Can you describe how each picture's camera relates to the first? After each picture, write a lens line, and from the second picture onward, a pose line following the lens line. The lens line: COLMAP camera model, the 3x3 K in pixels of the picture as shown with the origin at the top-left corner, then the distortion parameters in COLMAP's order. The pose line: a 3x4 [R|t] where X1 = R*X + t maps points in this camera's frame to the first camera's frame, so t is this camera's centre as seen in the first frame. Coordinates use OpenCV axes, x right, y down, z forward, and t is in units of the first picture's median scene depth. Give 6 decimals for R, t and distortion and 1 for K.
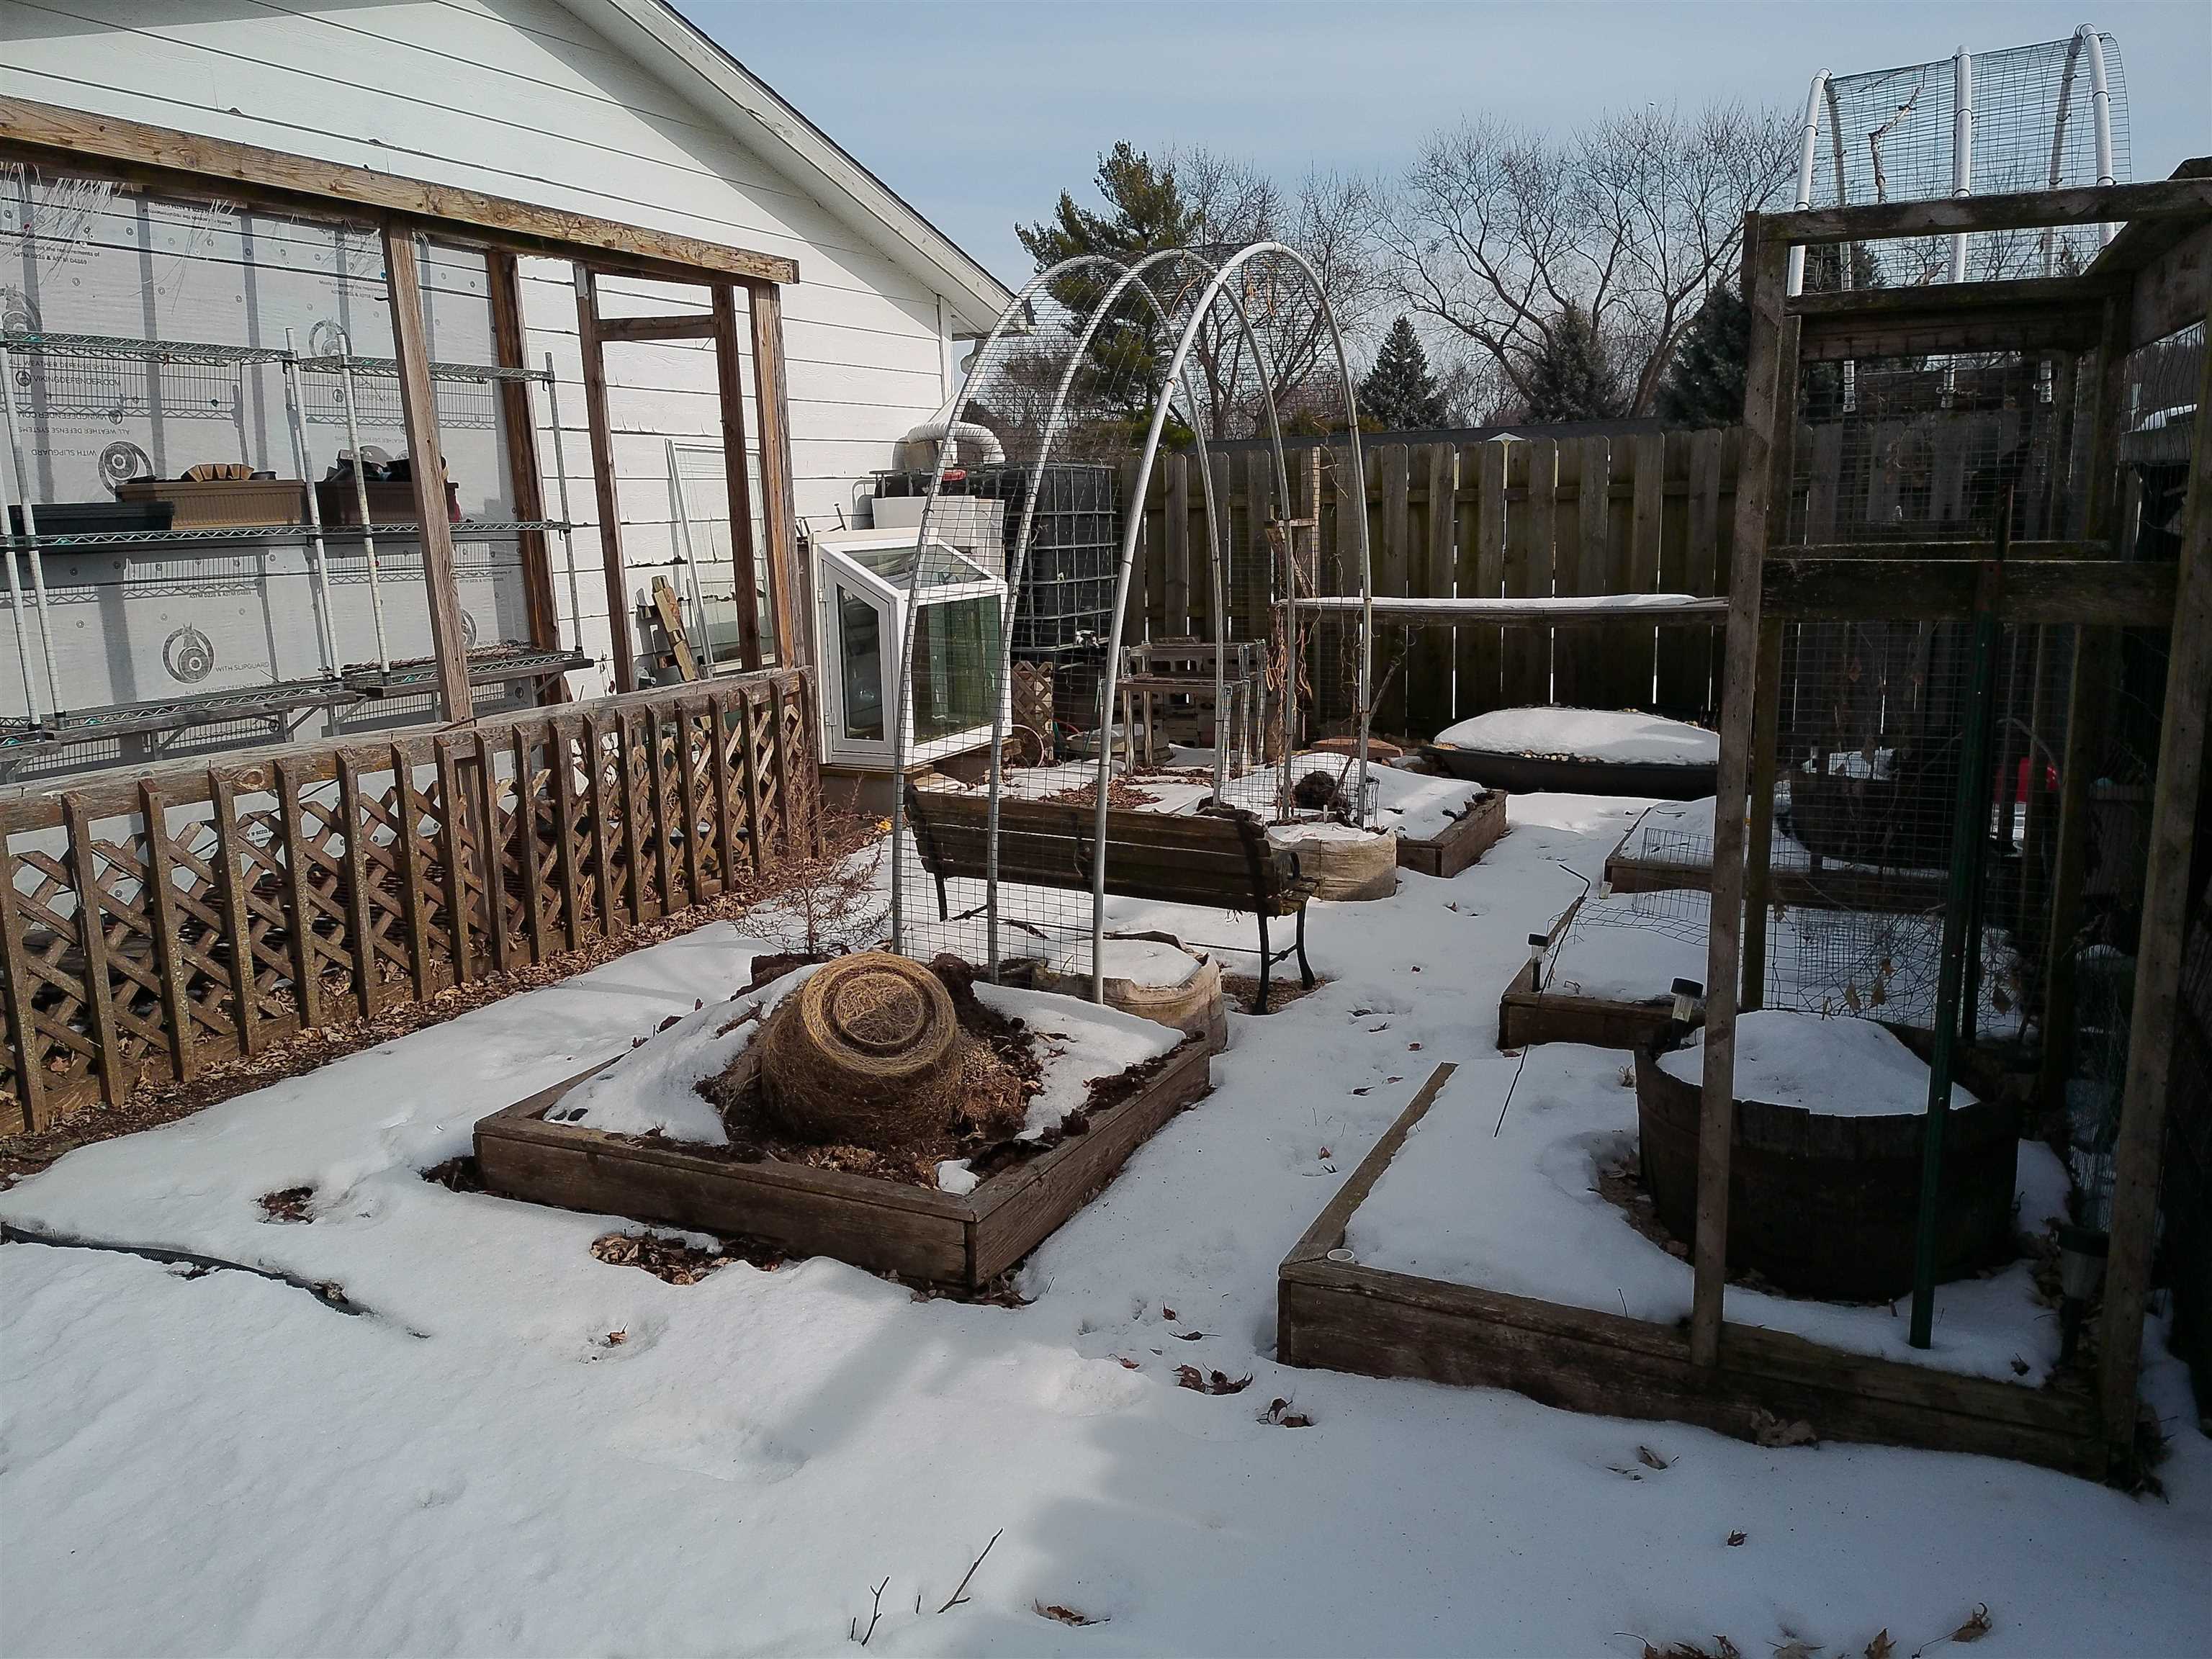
lens RADIAL K [[1666.5, 0, 1108.4], [0, 1666.5, 830.6], [0, 0, 1]] dist [0.109584, -0.112060]
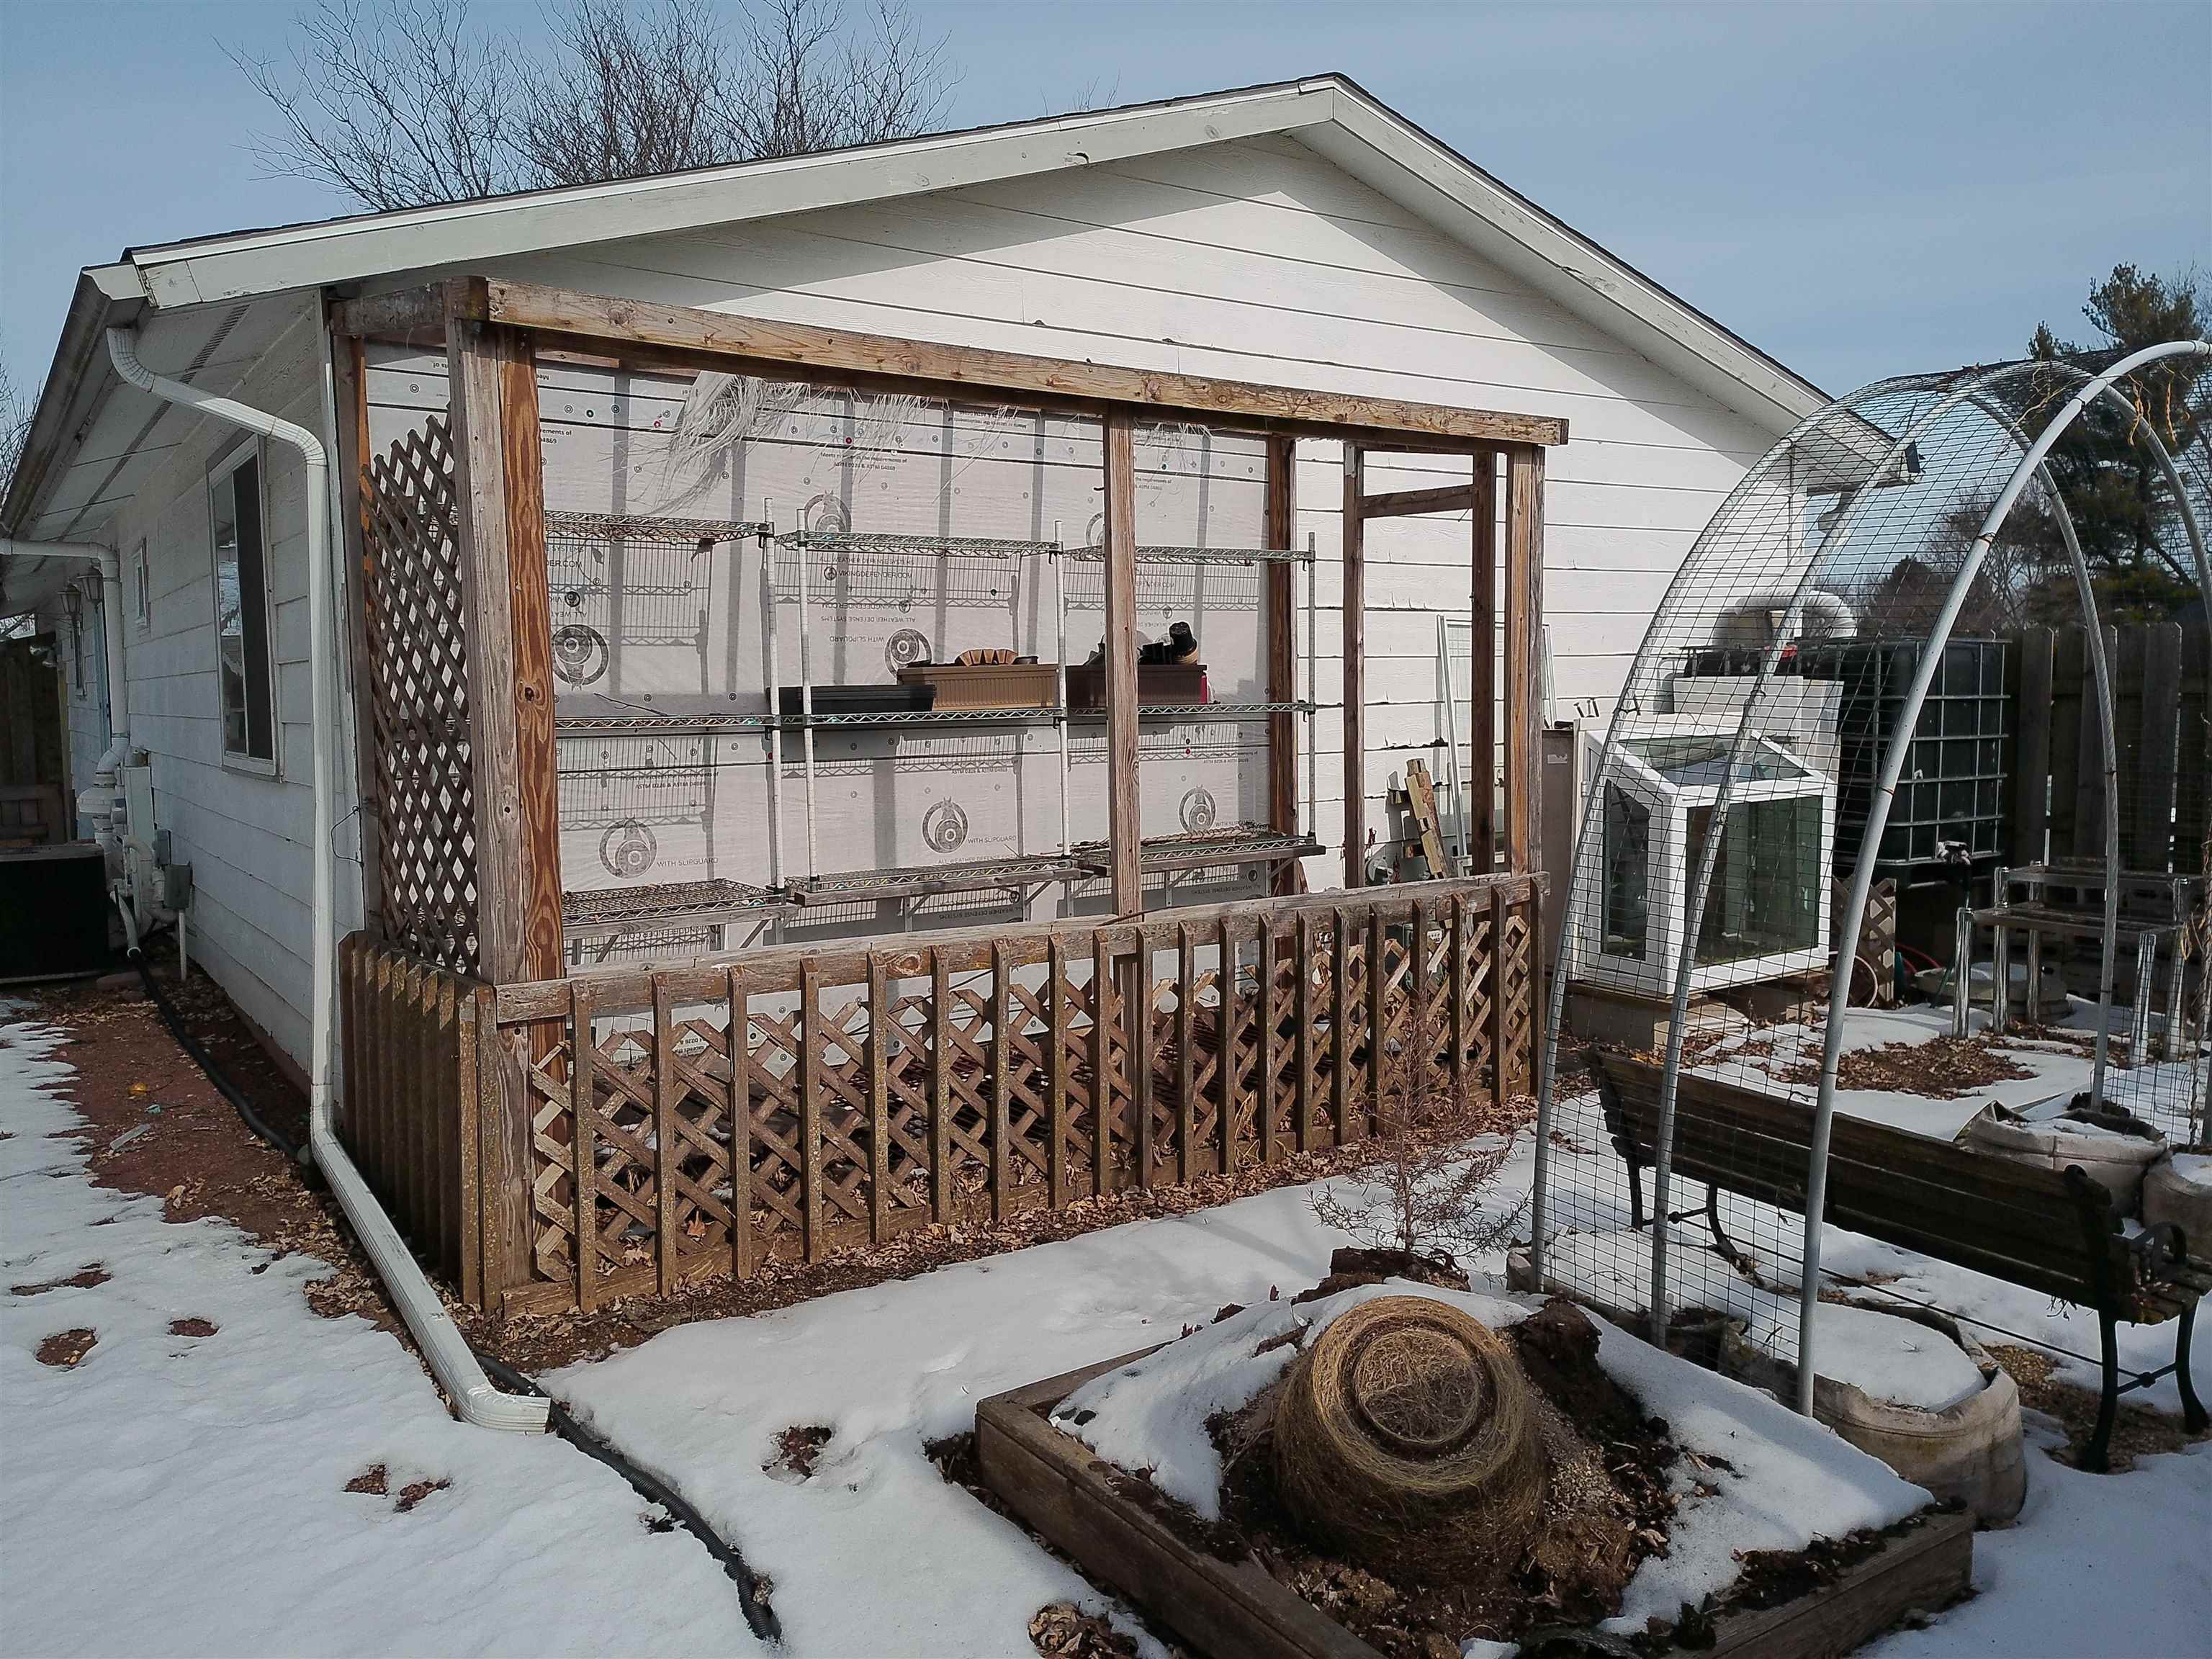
lens RADIAL K [[1666.5, 0, 1085.1], [0, 1666.5, 815.2], [0, 0, 1]] dist [0.109584, -0.112060]
pose [[0.863218, 0.055649, -0.501754, 0.061698], [-0.107658, 0.991335, -0.075268, -0.045378], [0.493218, 0.118990, 0.861729, 0.164519]]
